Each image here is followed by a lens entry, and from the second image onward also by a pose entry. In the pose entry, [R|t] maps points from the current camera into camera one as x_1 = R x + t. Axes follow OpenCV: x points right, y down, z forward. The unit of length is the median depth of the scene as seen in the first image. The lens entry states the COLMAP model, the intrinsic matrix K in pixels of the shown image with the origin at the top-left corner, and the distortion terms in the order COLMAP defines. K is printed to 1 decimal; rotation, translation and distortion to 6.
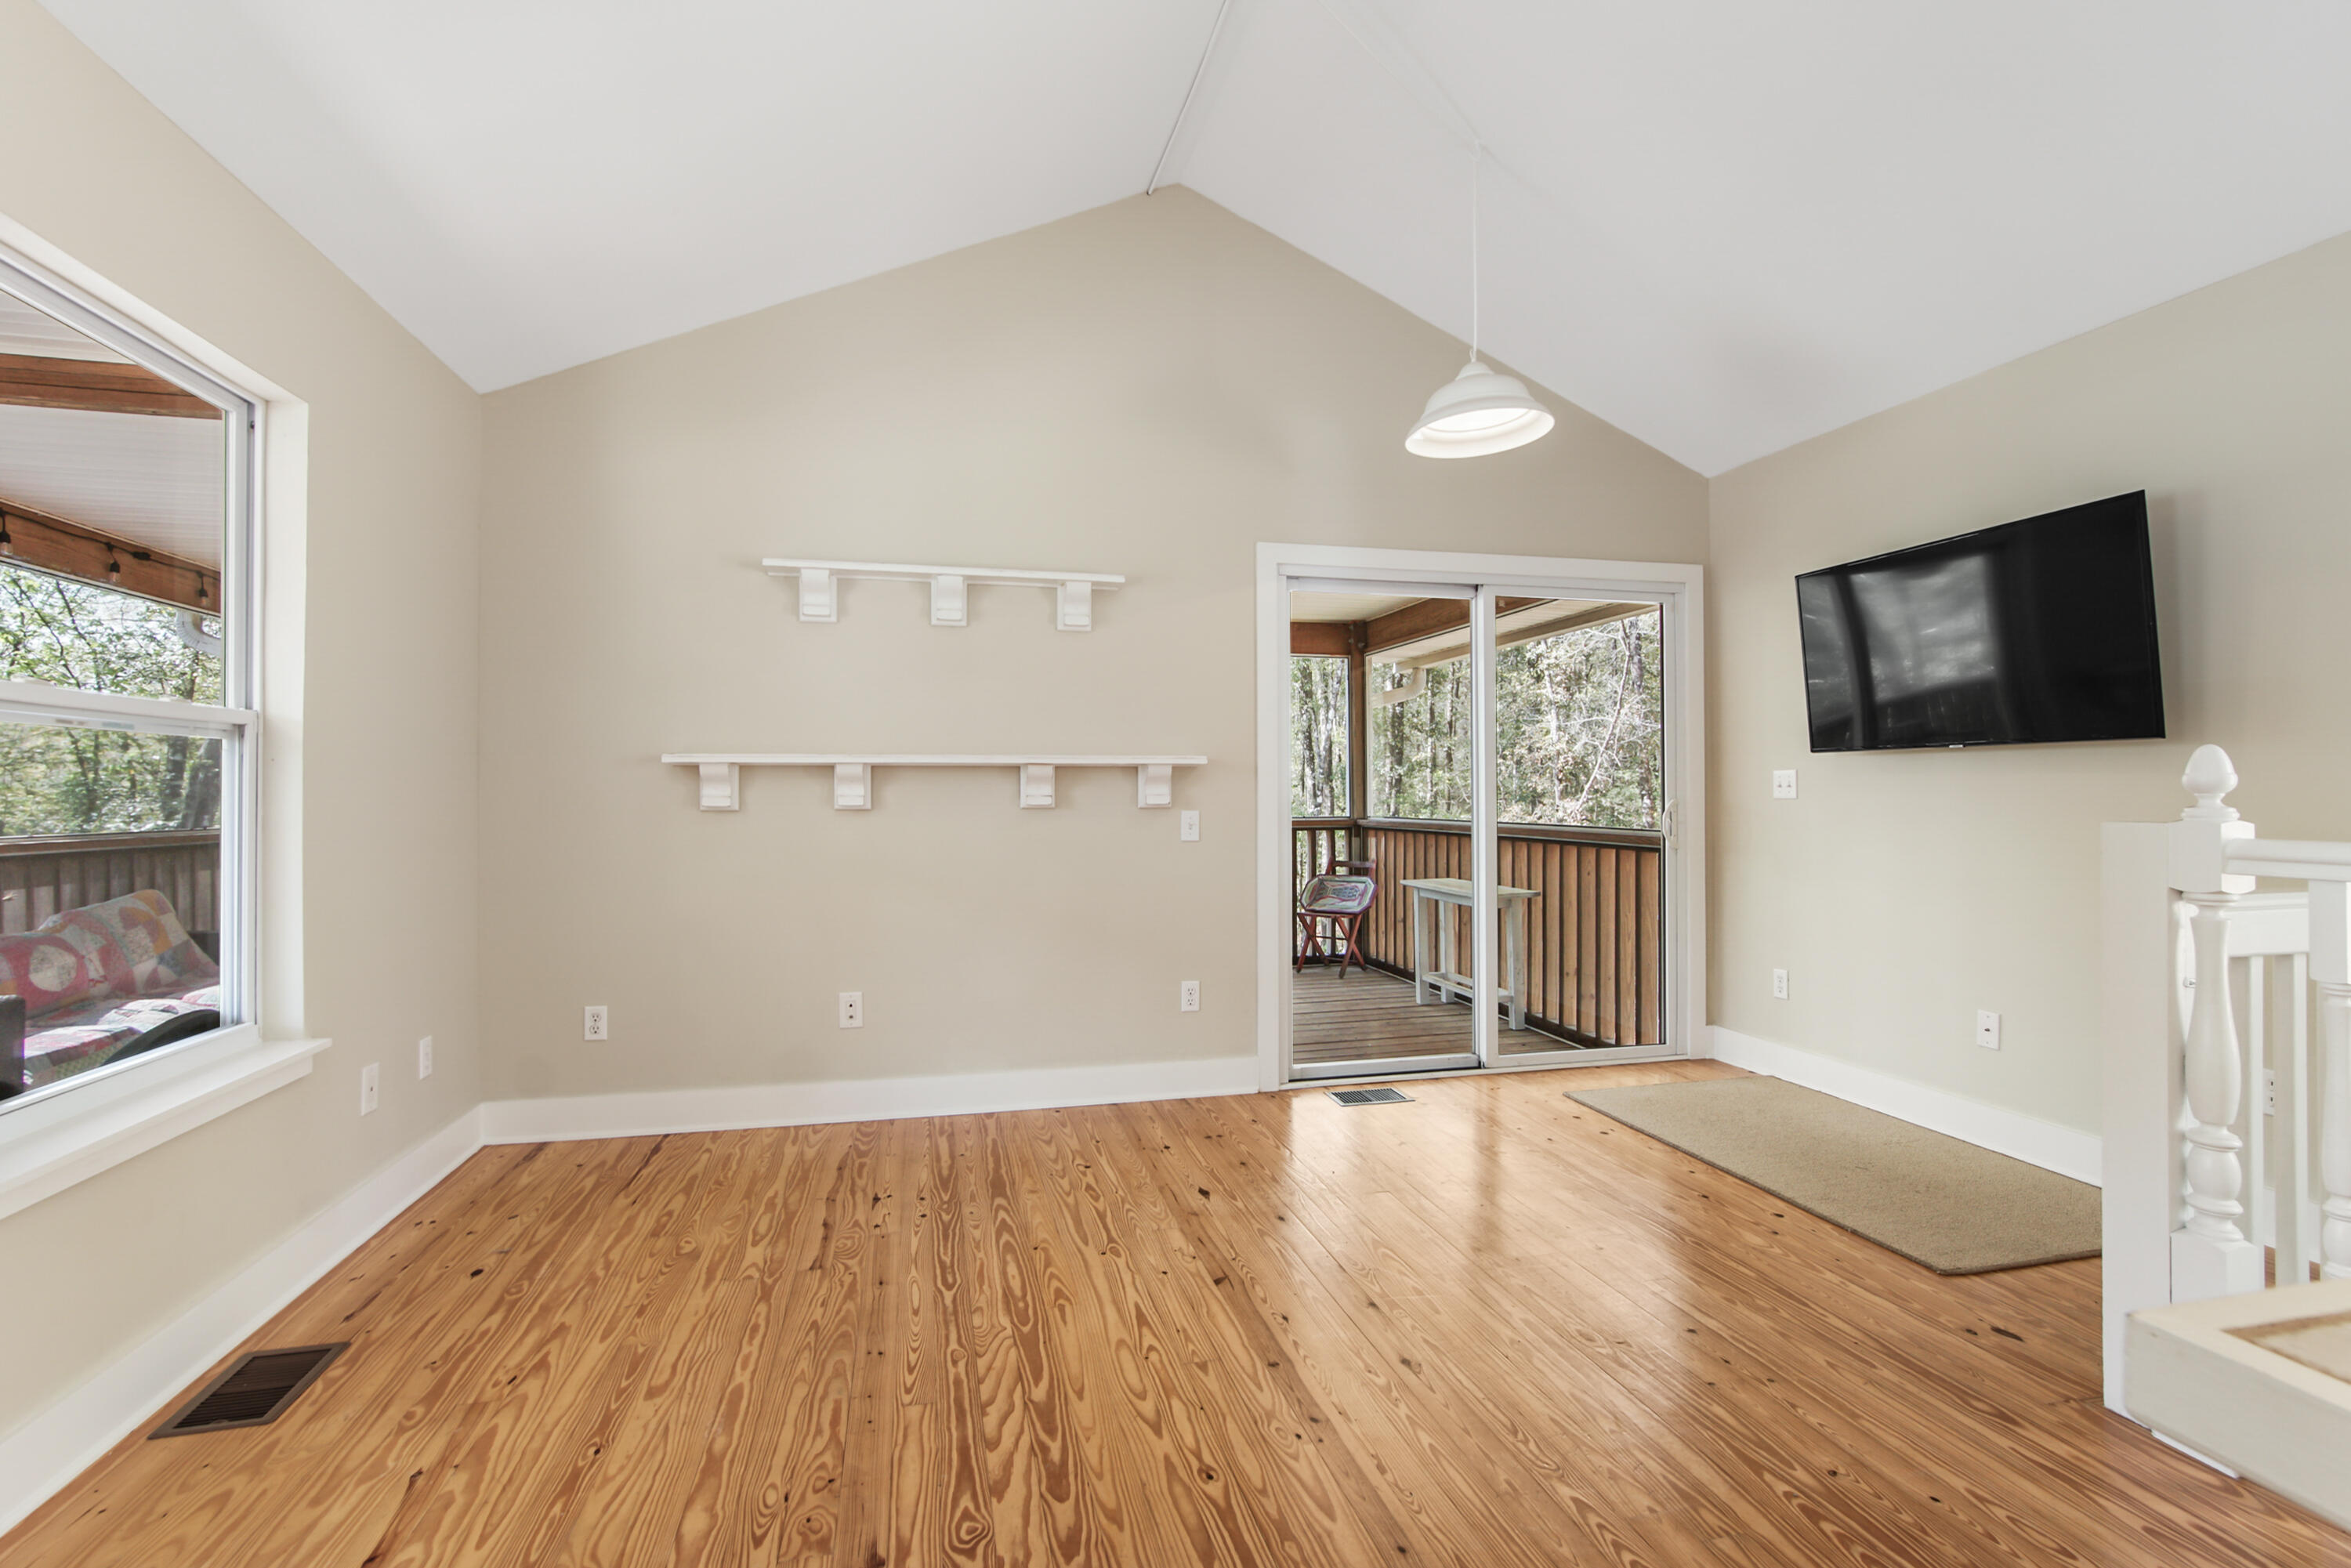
lens RADIAL K [[1058.9, 0, 1162.1], [0, 1058.9, 802.3], [0, 0, 1]] dist [-0.009293, -0.000015]
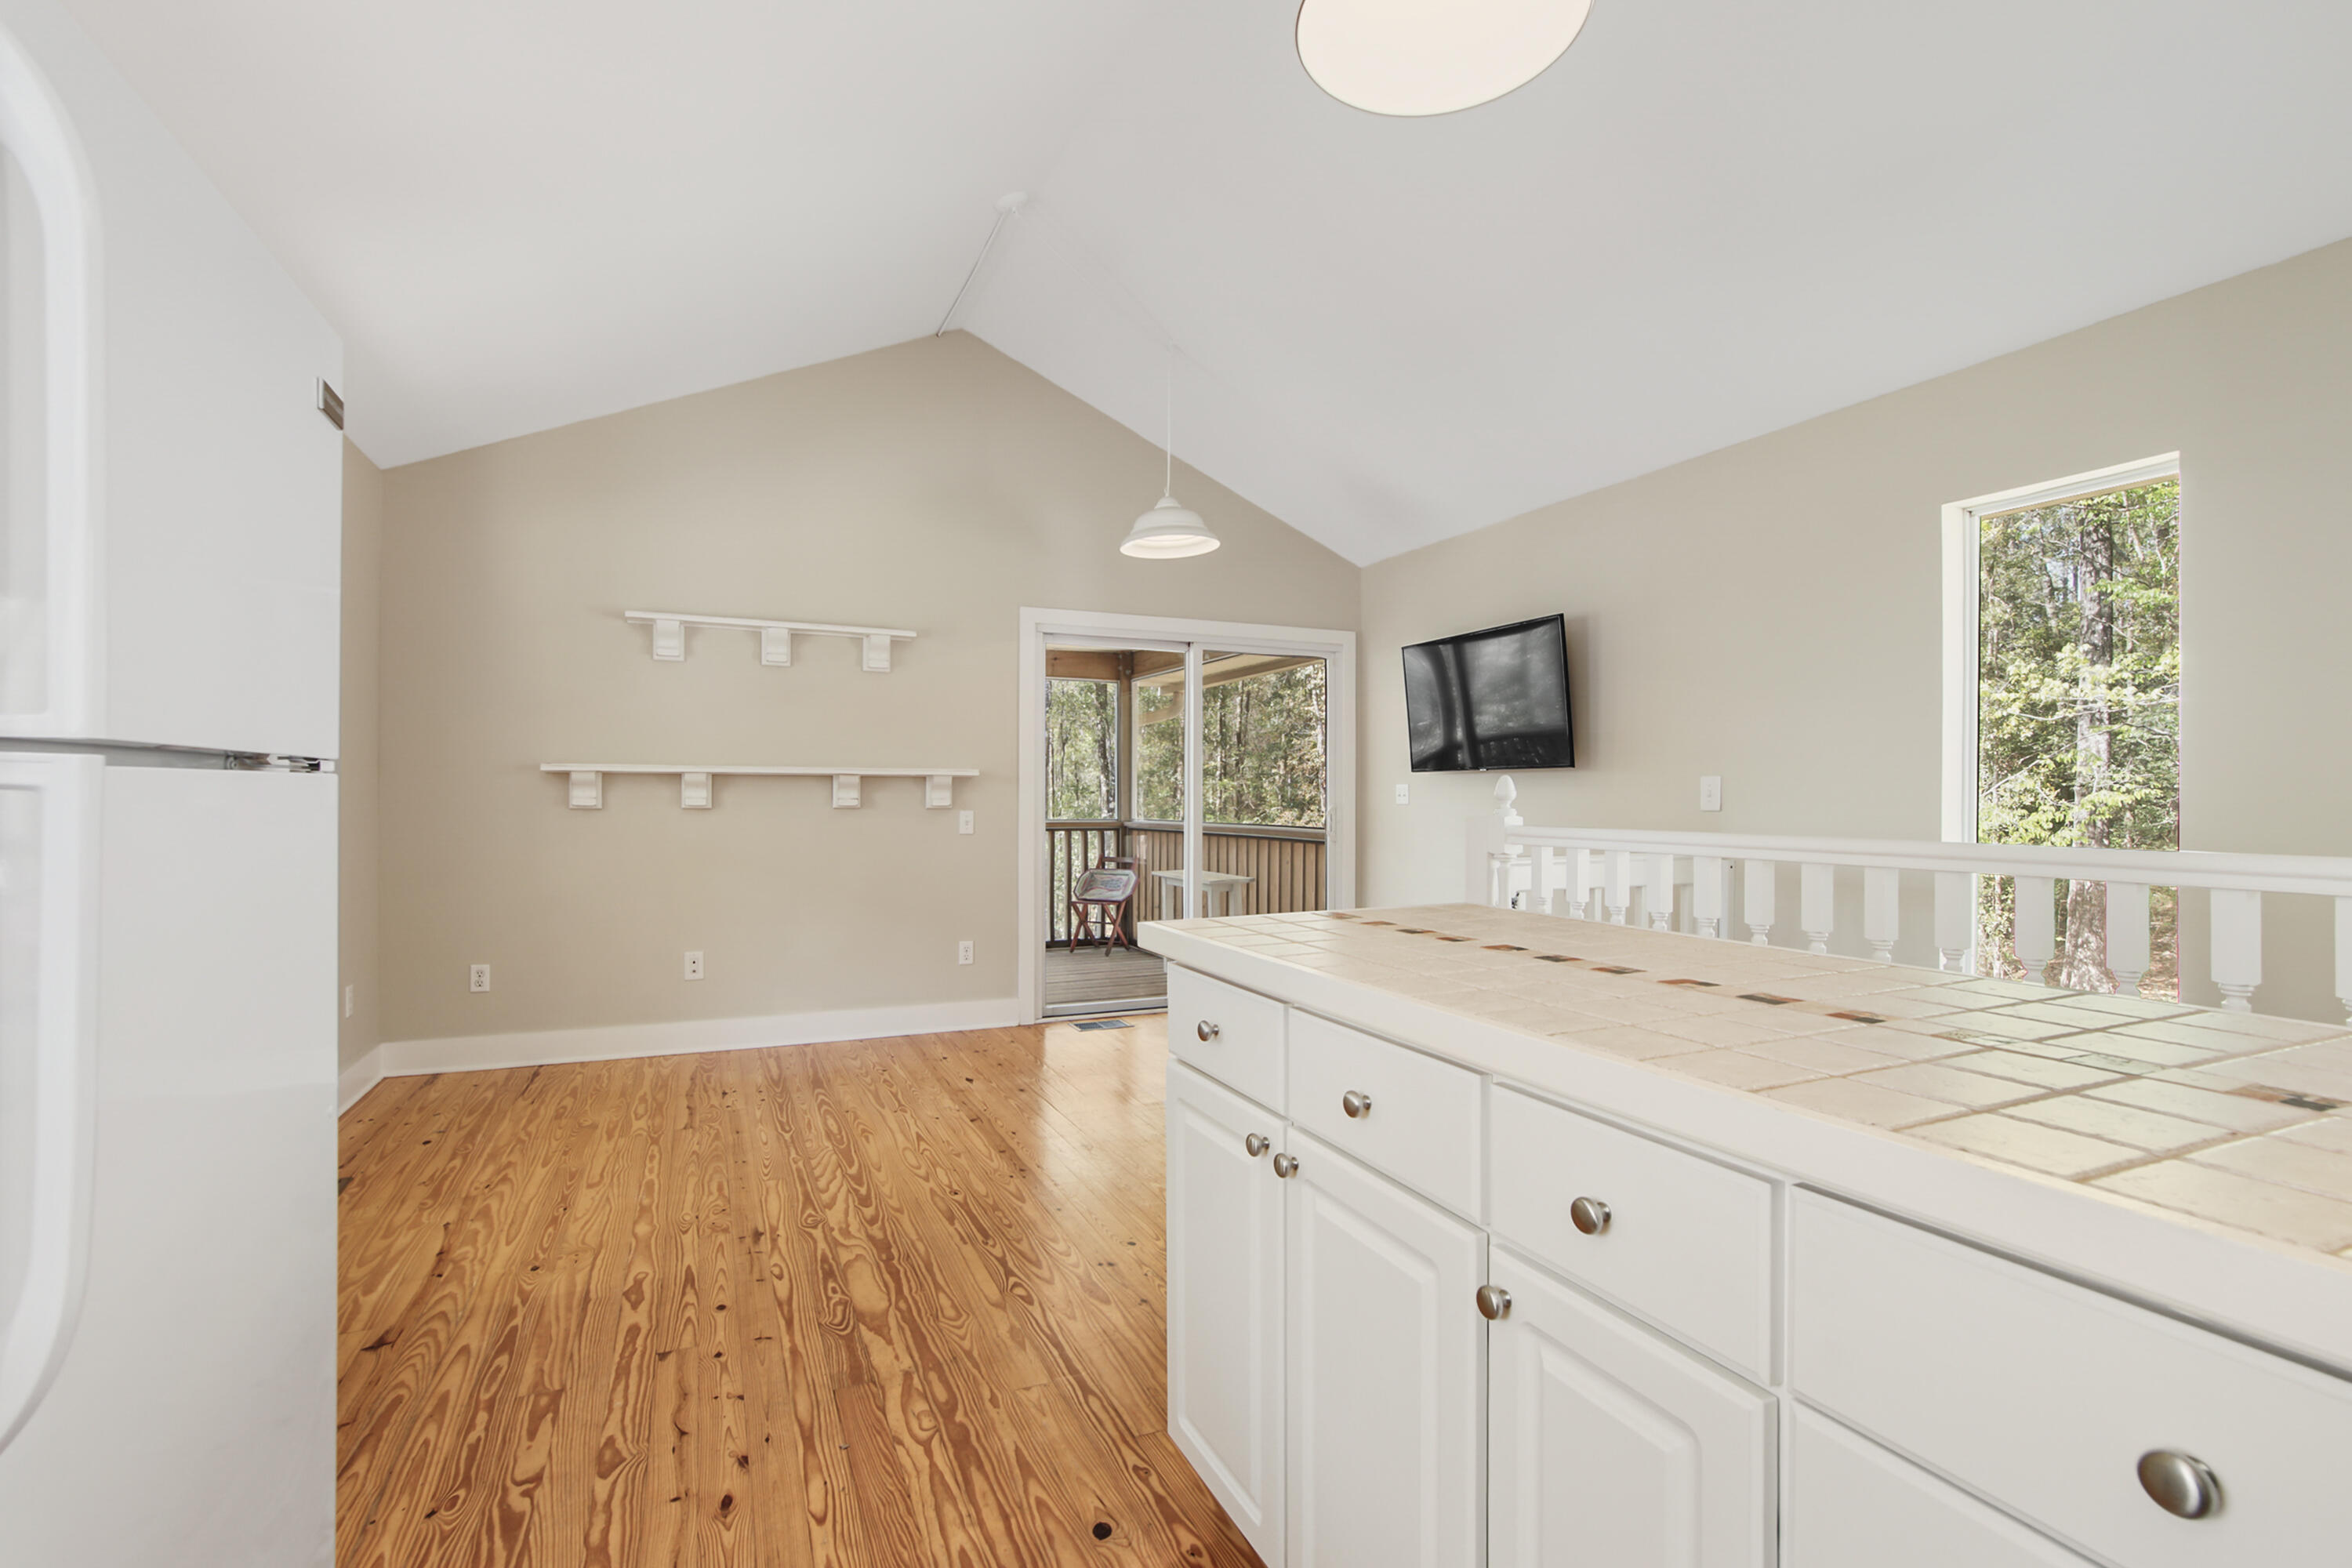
lens RADIAL K [[1059.4, 0, 1162.6], [0, 1059.4, 802.3], [0, 0, 1]] dist [-0.009293, -0.000015]
pose [[0.983017, 0.006030, 0.183418, 0.027268], [-0.005024, 0.999970, -0.005948, 0.004259], [-0.183448, 0.004926, 0.983017, -0.372891]]
